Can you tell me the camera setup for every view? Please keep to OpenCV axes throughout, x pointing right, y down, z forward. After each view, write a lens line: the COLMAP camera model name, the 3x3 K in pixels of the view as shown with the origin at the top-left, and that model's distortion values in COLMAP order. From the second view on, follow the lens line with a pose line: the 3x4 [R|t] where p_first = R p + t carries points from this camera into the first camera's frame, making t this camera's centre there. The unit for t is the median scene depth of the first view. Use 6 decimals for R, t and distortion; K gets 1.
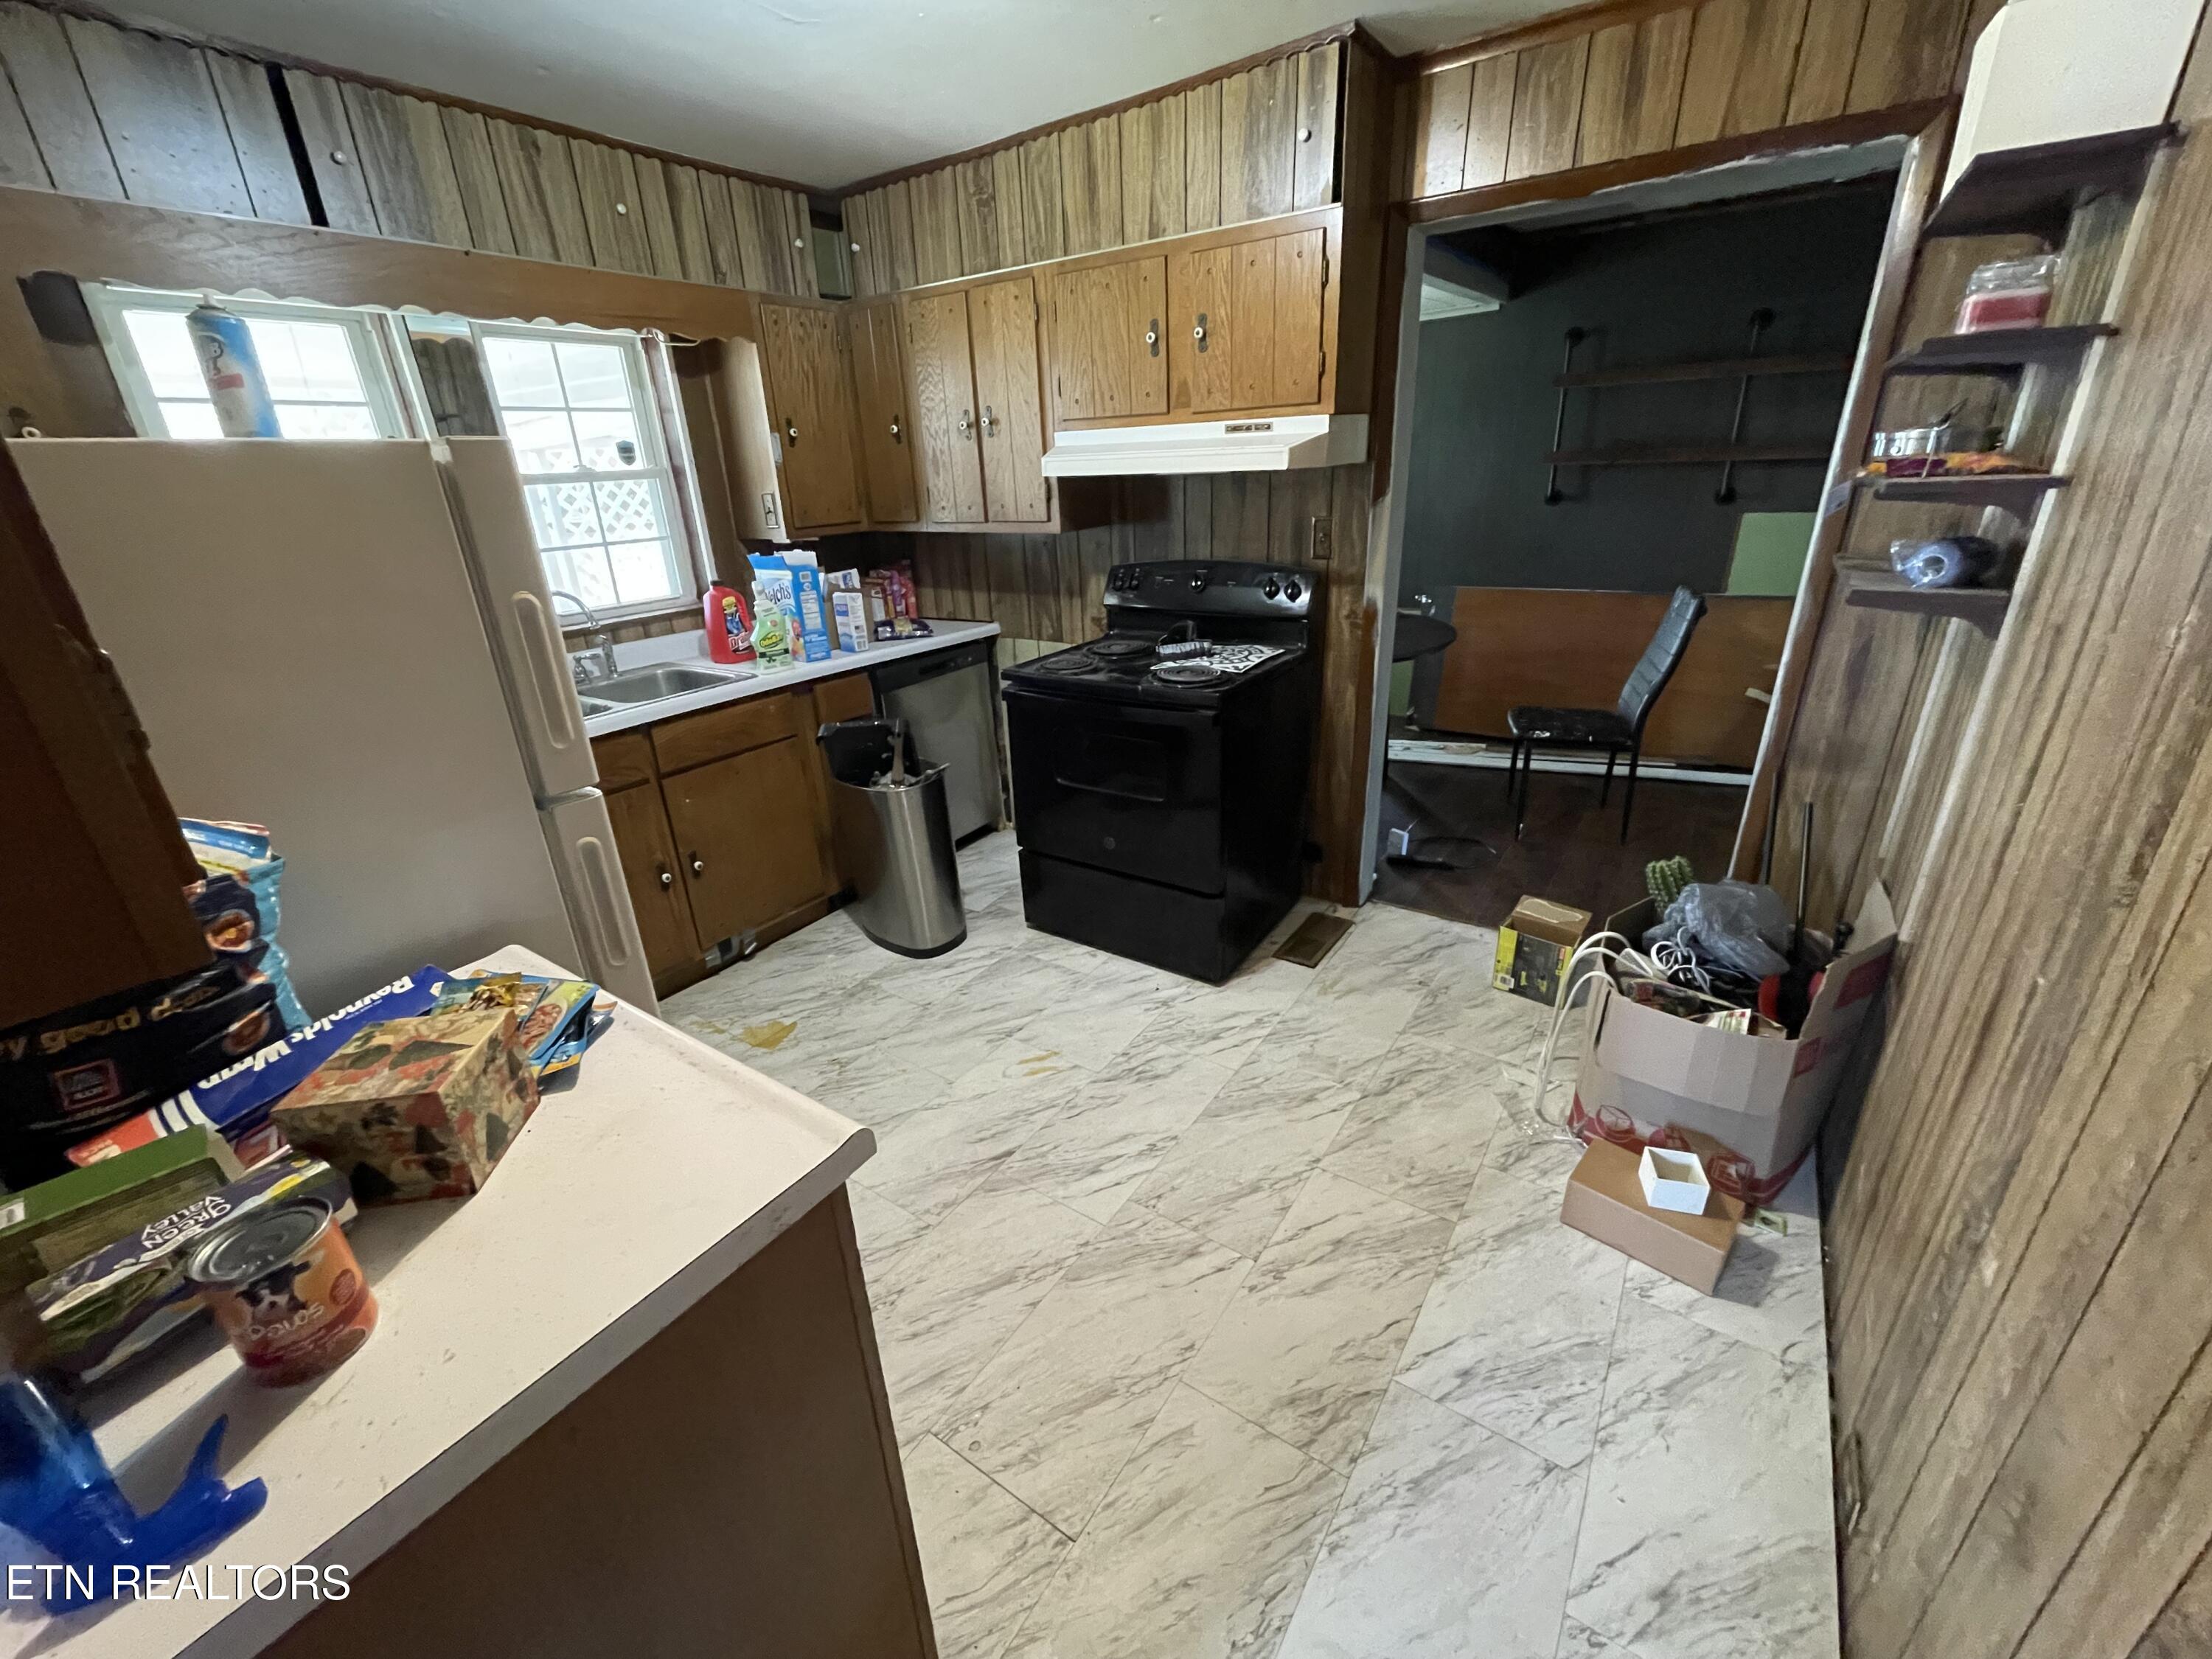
lens RADIAL K [[900.8, 0, 1097.7], [0, 900.8, 833.2], [0, 0, 1]] dist [0.000423, -0.000093]
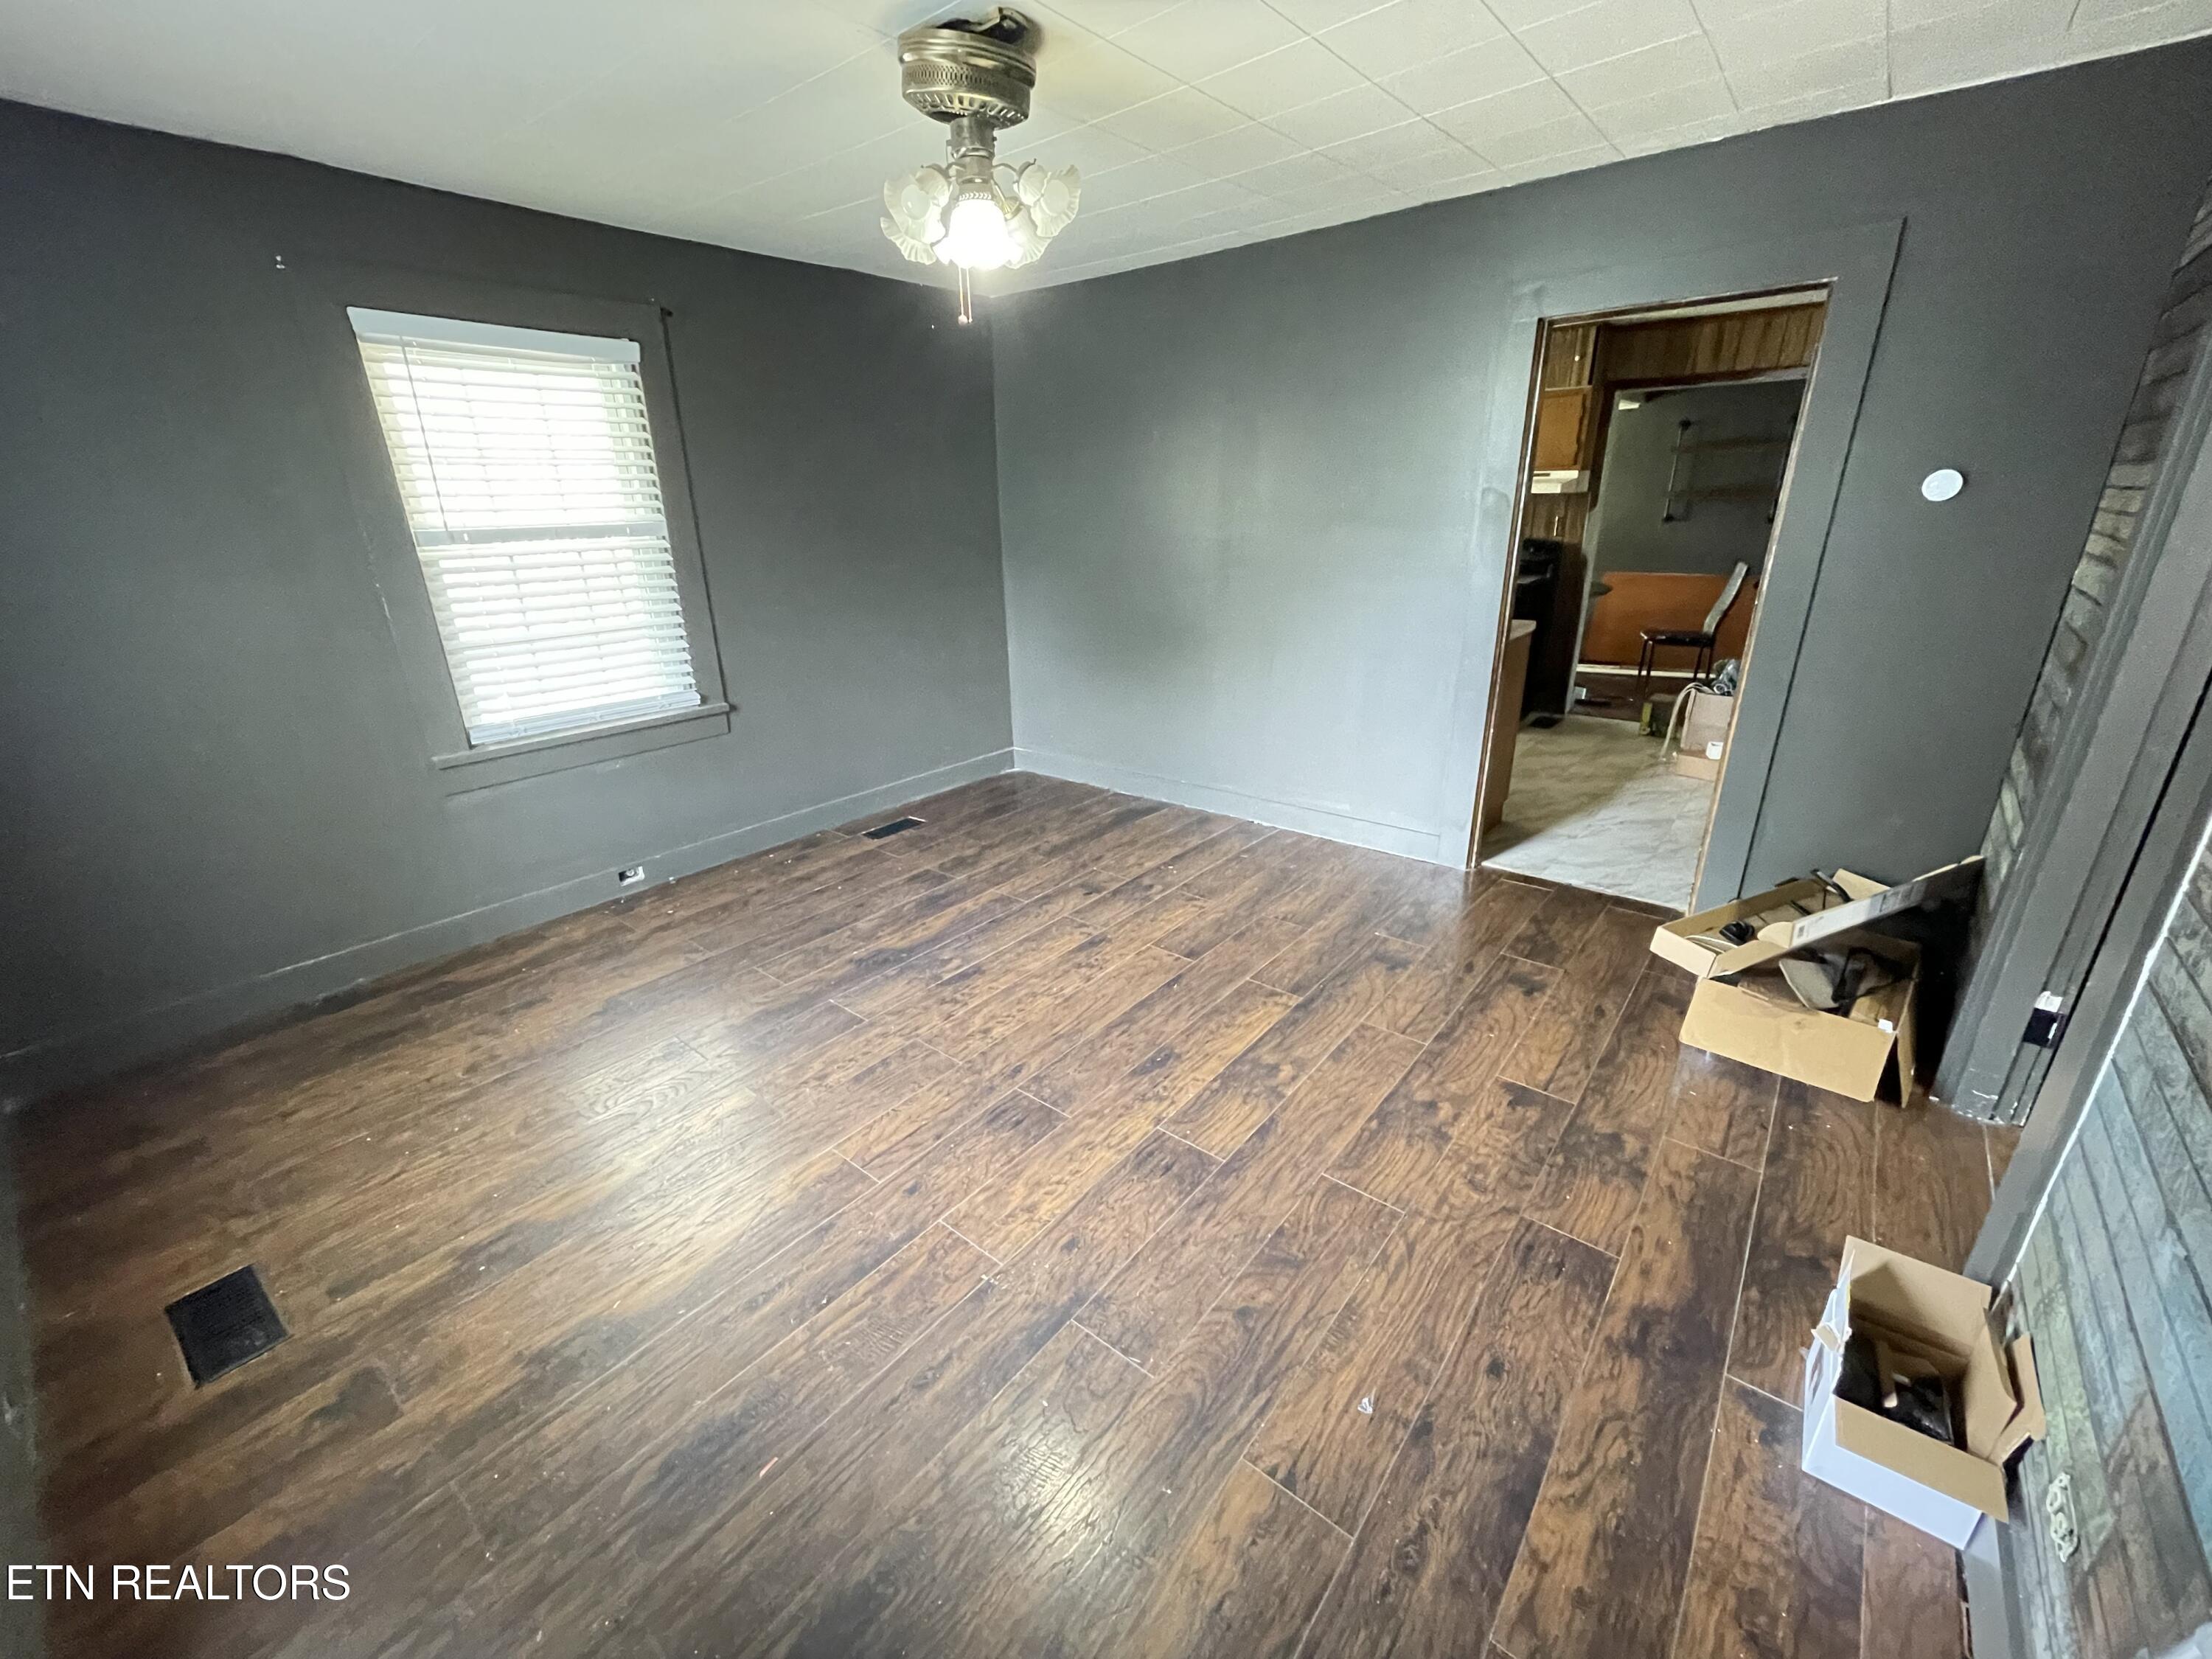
lens RADIAL K [[900.8, 0, 1097.7], [0, 900.8, 833.2], [0, 0, 1]] dist [0.000423, -0.000093]
pose [[0.996430, 0.052199, -0.066357, -0.563861], [-0.054396, 0.998015, -0.031745, 0.443927], [0.064568, 0.035241, 0.997291, -0.993526]]
